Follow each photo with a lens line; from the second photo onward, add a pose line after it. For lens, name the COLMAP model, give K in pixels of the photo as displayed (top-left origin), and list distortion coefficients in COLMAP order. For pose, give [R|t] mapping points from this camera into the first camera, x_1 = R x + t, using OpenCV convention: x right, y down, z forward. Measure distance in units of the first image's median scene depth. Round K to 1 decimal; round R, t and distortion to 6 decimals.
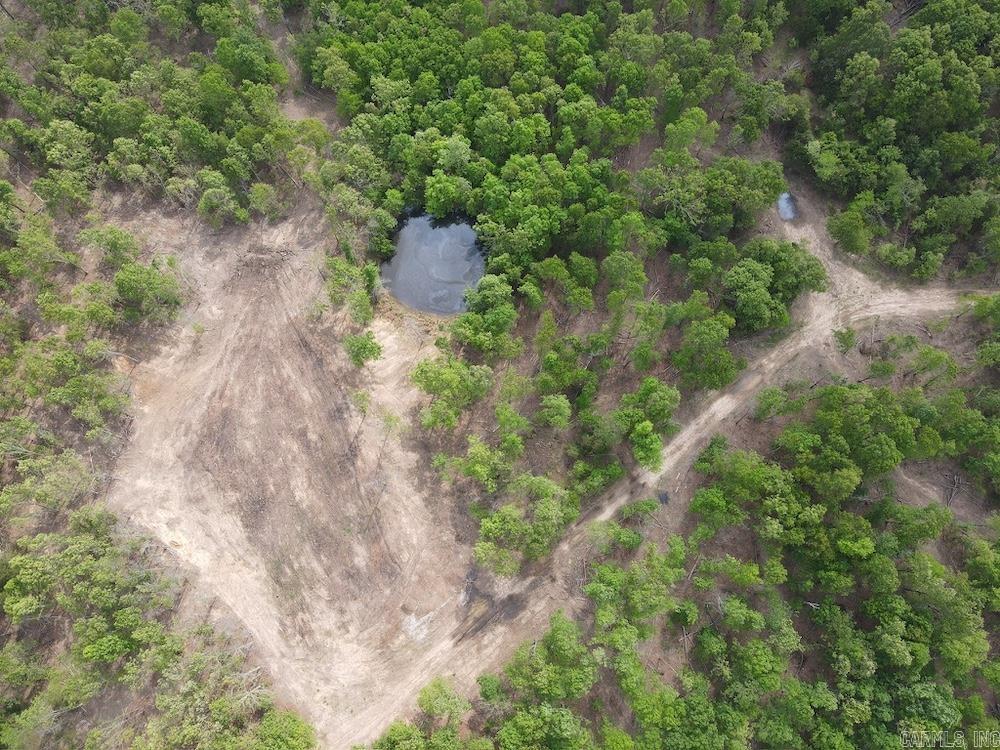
lens RADIAL K [[750.1, 0, 500.0], [0, 750.1, 375.0], [0, 0, 1]] dist [0.019641, 0.008819]
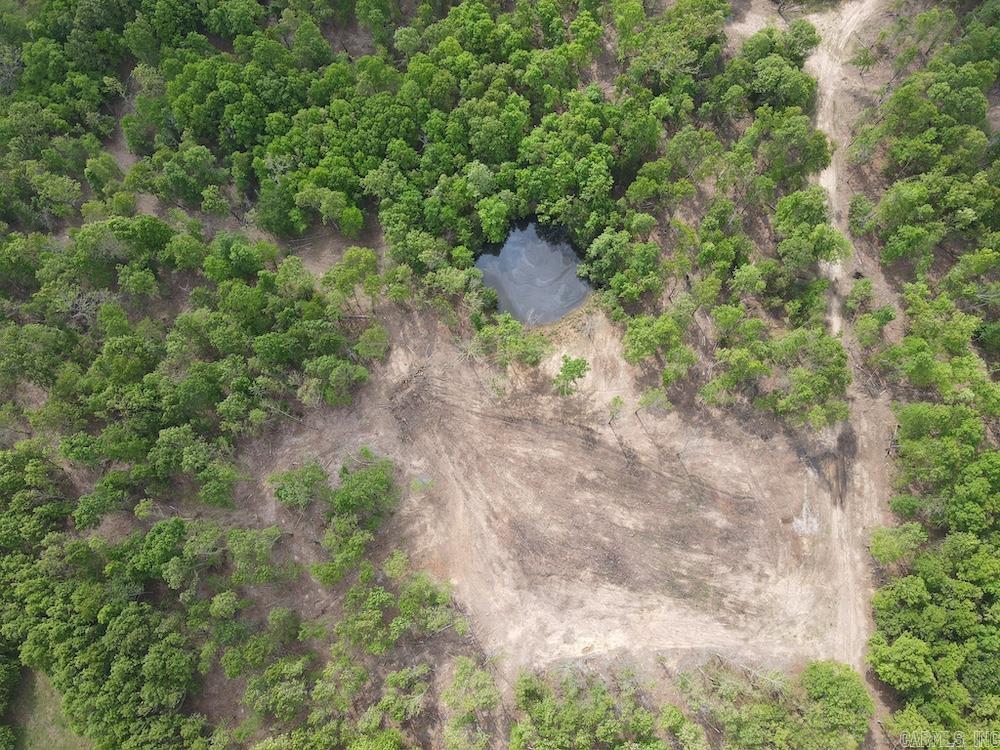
lens RADIAL K [[750.1, 0, 500.0], [0, 750.1, 375.0], [0, 0, 1]] dist [0.019641, 0.008819]
pose [[0.691787, -0.700454, 0.175487, -0.408894], [0.703143, 0.708751, 0.057113, -0.151017], [-0.164382, 0.083882, 0.982824, 0.037829]]
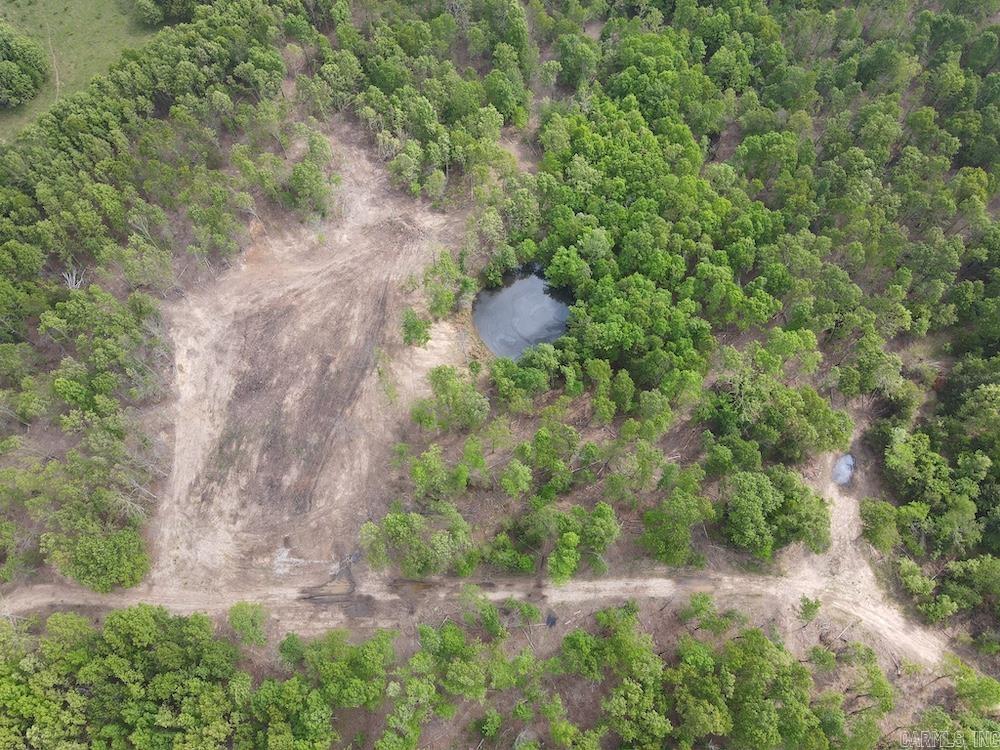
lens RADIAL K [[750.1, 0, 500.0], [0, 750.1, 375.0], [0, 0, 1]] dist [0.019641, 0.008819]
pose [[0.779908, 0.574552, -0.248262, 0.217081], [-0.611943, 0.783255, -0.109715, 0.059941], [0.131416, 0.237490, 0.962460, -0.020959]]
